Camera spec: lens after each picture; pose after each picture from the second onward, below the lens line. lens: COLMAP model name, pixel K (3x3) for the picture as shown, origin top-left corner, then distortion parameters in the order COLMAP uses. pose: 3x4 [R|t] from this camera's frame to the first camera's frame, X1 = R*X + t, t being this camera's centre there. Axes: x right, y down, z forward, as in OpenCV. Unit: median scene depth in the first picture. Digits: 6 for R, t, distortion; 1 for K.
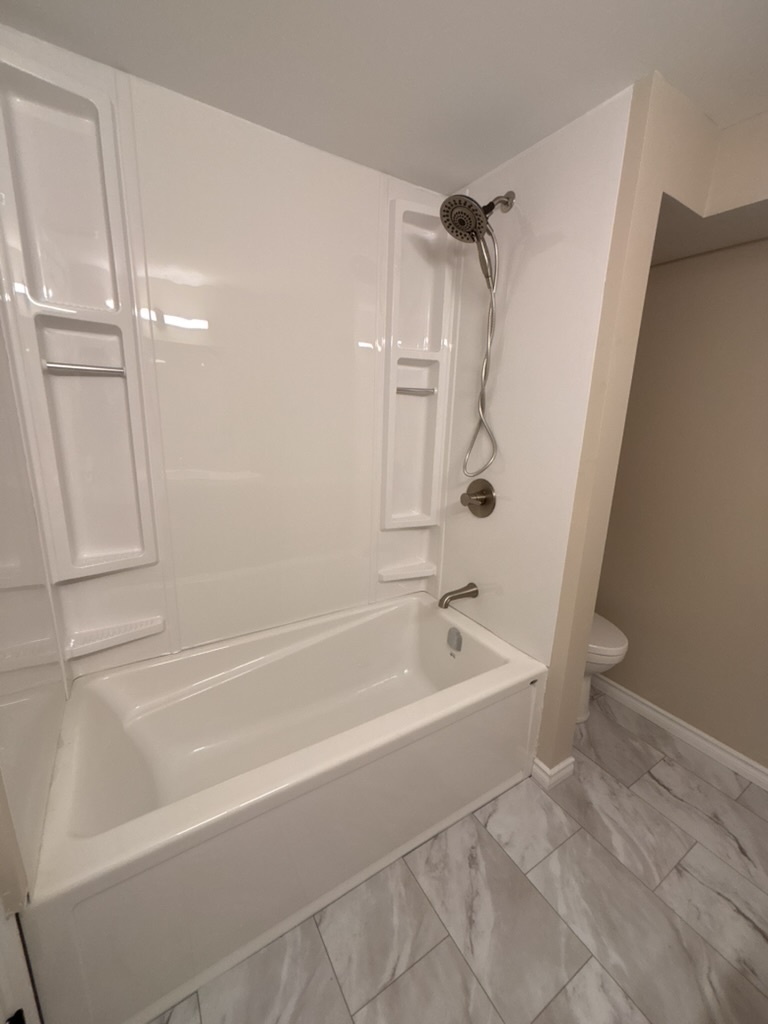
lens RADIAL K [[401.8, 0, 381.4], [0, 401.8, 510.4], [0, 0, 1]] dist [-0.012795, -0.000333]
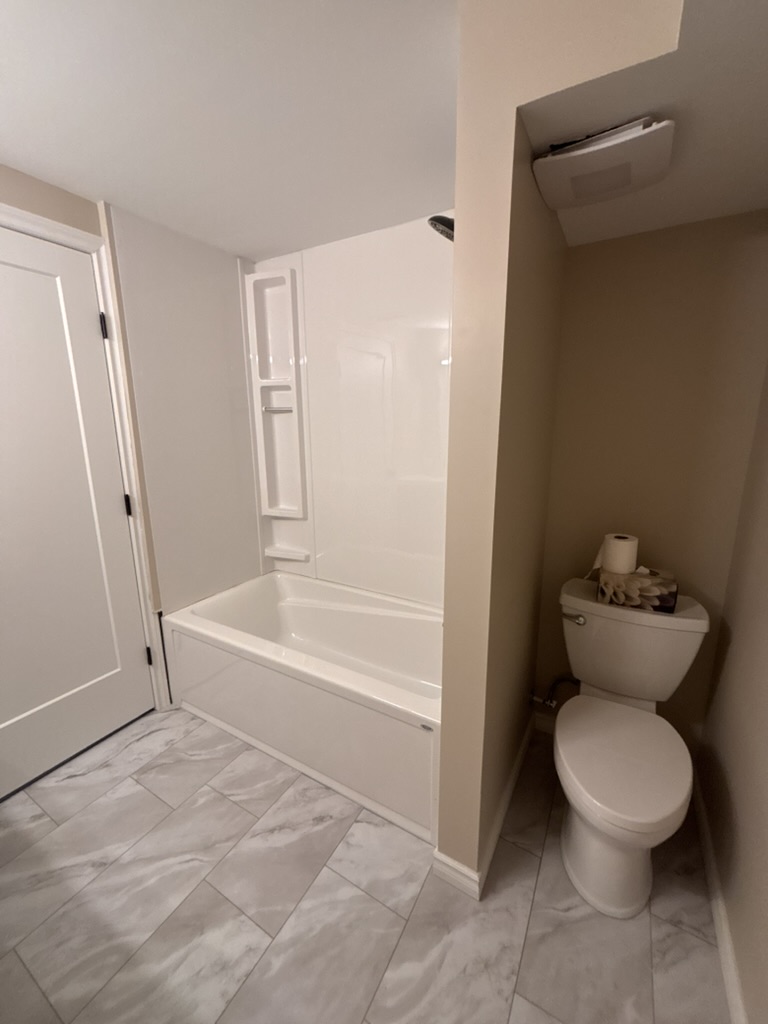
lens RADIAL K [[401.8, 0, 381.4], [0, 401.8, 510.4], [0, 0, 1]] dist [-0.012795, -0.000333]
pose [[0.475847, 0.150801, -0.866504, 1.214596], [-0.194153, 0.978898, 0.063742, -0.085730], [0.857831, 0.137903, 0.495084, 0.492968]]
